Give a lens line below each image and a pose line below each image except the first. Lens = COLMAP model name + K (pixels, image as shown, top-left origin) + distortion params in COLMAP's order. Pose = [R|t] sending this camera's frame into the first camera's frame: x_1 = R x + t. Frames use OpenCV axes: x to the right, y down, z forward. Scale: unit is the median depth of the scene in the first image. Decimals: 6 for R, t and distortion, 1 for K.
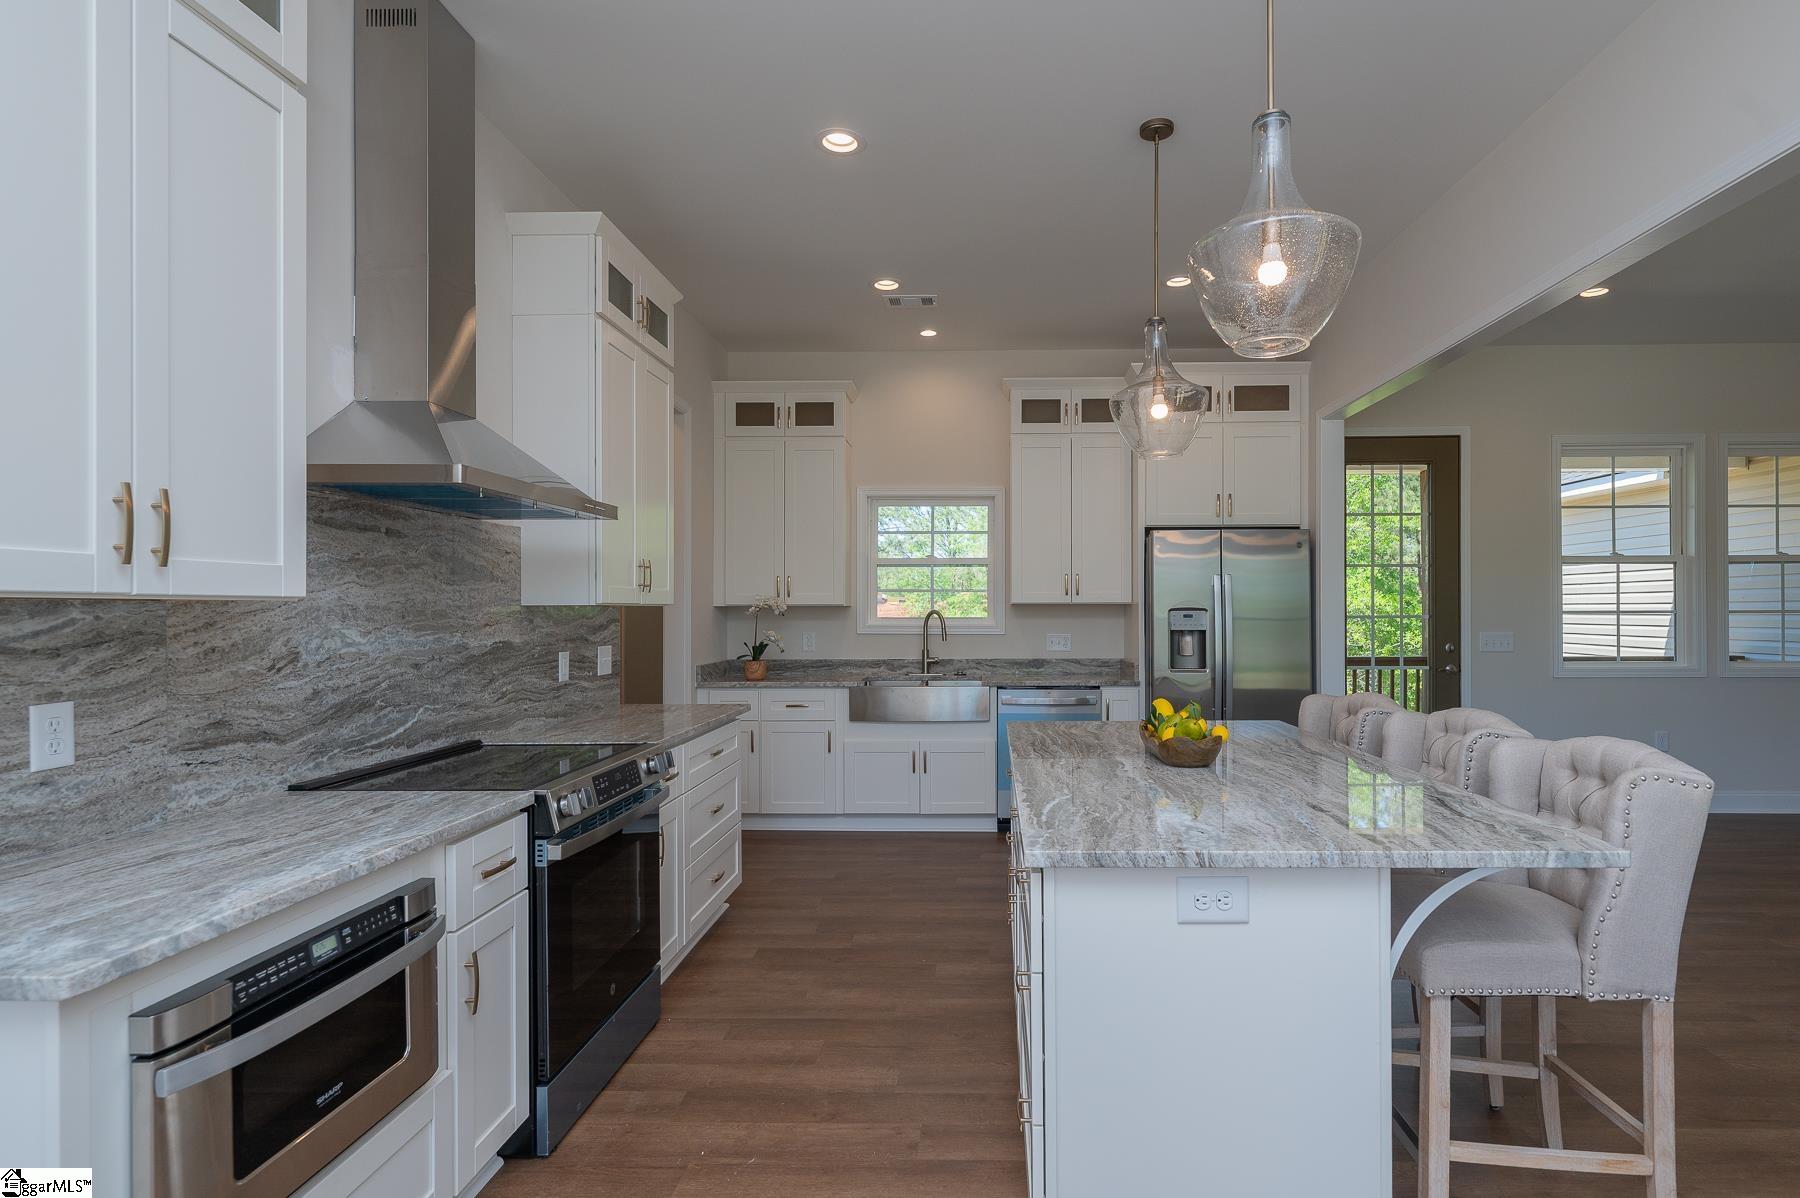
lens RADIAL K [[887.5, 0, 975.3], [0, 887.5, 609.6], [0, 0, 1]] dist [-0.004289, -0.000557]
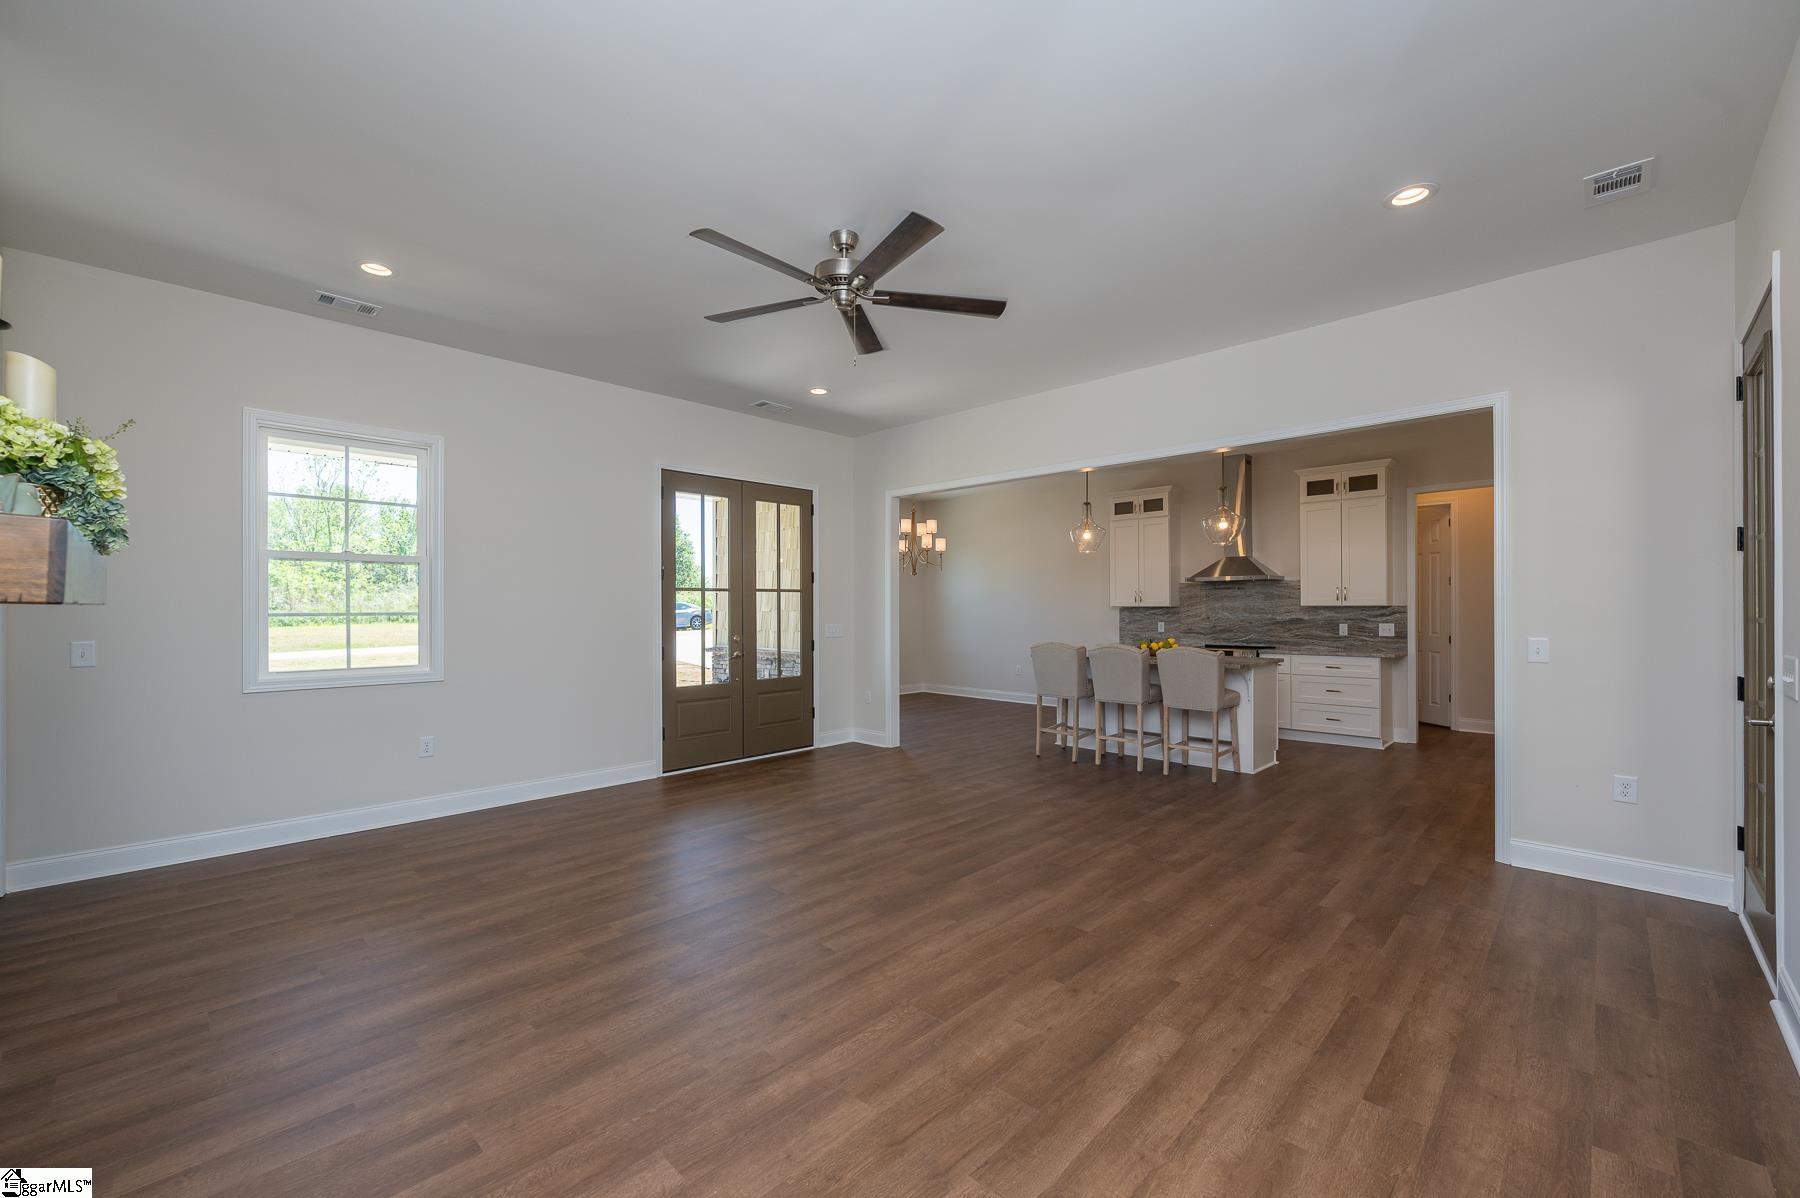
lens RADIAL K [[722.9, 0, 907.0], [0, 722.9, 599.7], [0, 0, 1]] dist [-0.000191, -0.000801]
pose [[-0.671046, -0.003524, -0.741408, 1.778148], [0.005736, 0.999934, -0.009945, -0.008194], [0.741394, -0.010926, -0.670981, 1.339150]]
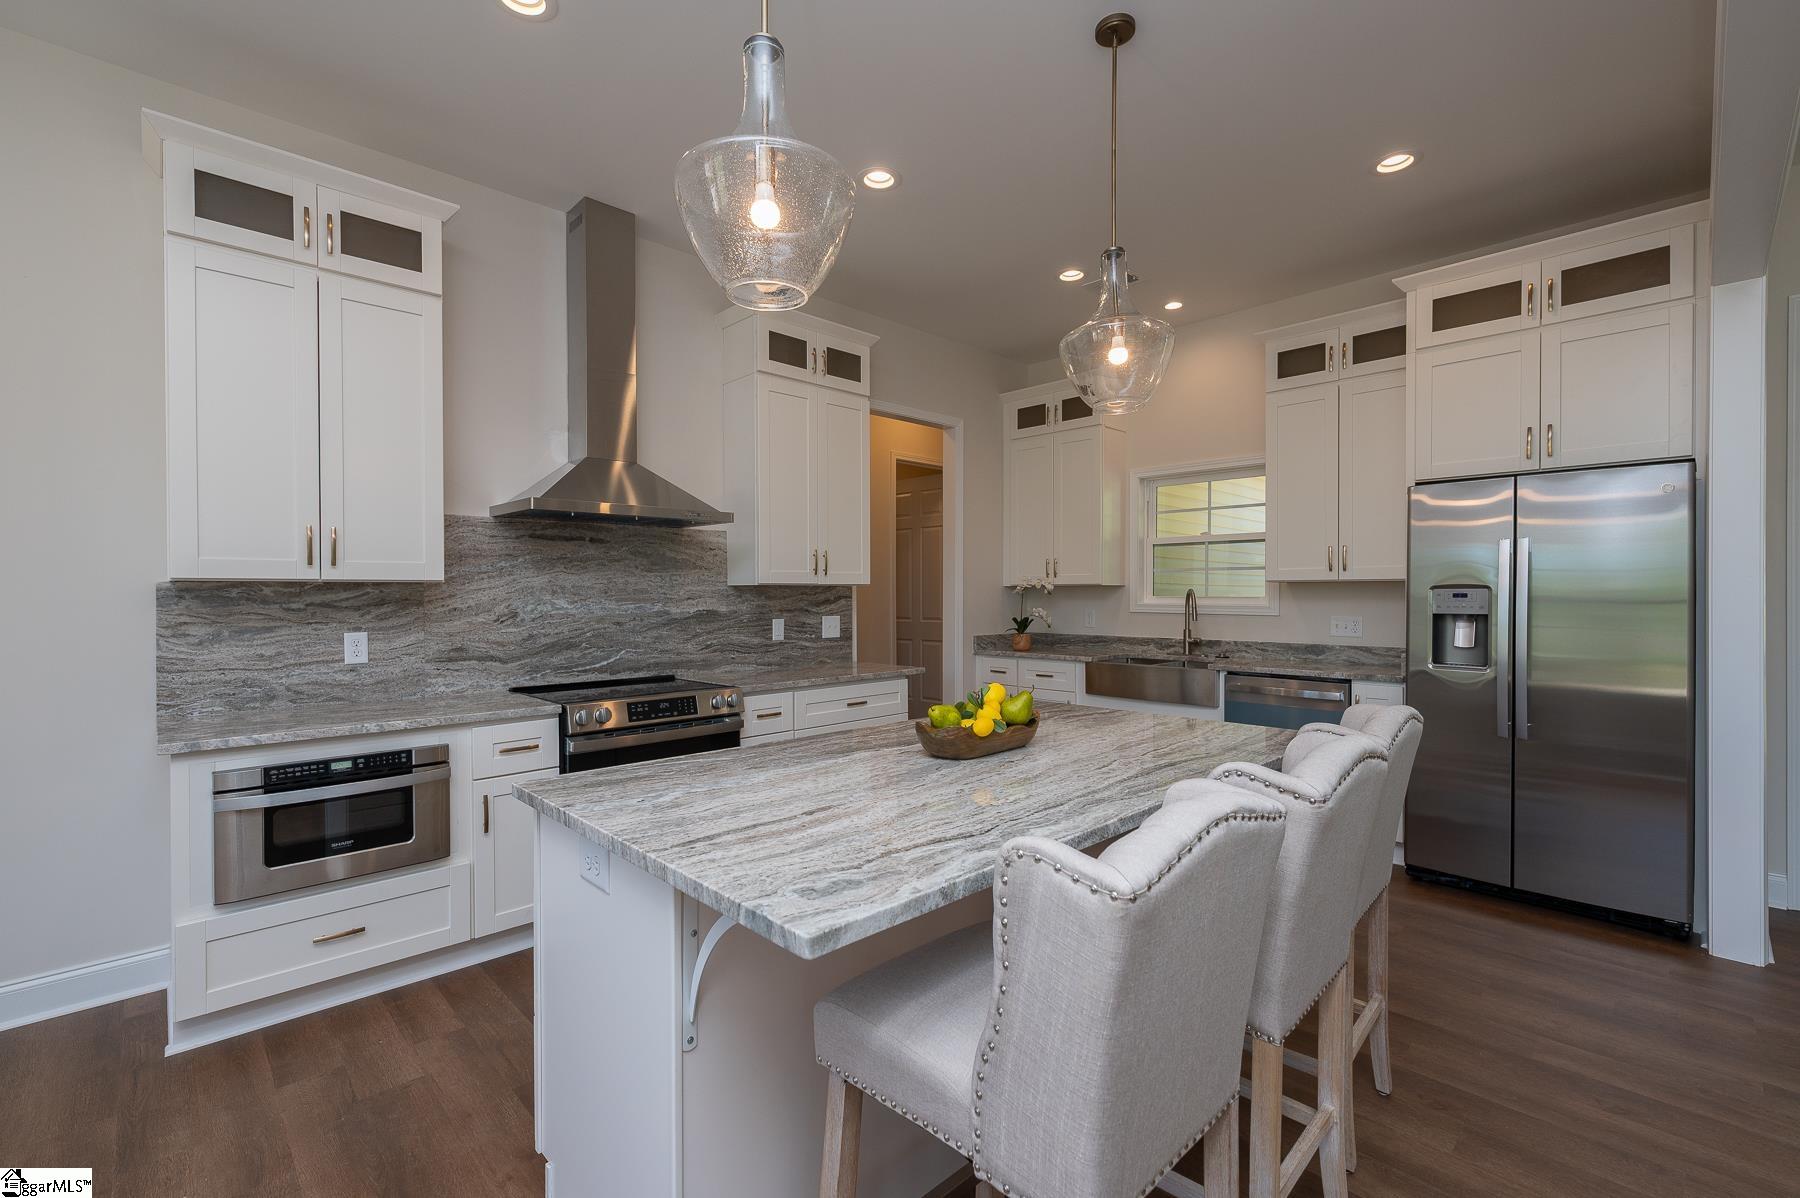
lens RADIAL K [[775.6, 0, 898.8], [0, 775.6, 596.9], [0, 0, 1]] dist [-0.003406, 0.000380]
pose [[0.709420, 0.004426, -0.704772, 0.474063], [0.000894, 0.999974, 0.007179, 0.004390], [0.704785, -0.005723, 0.709398, 0.250315]]
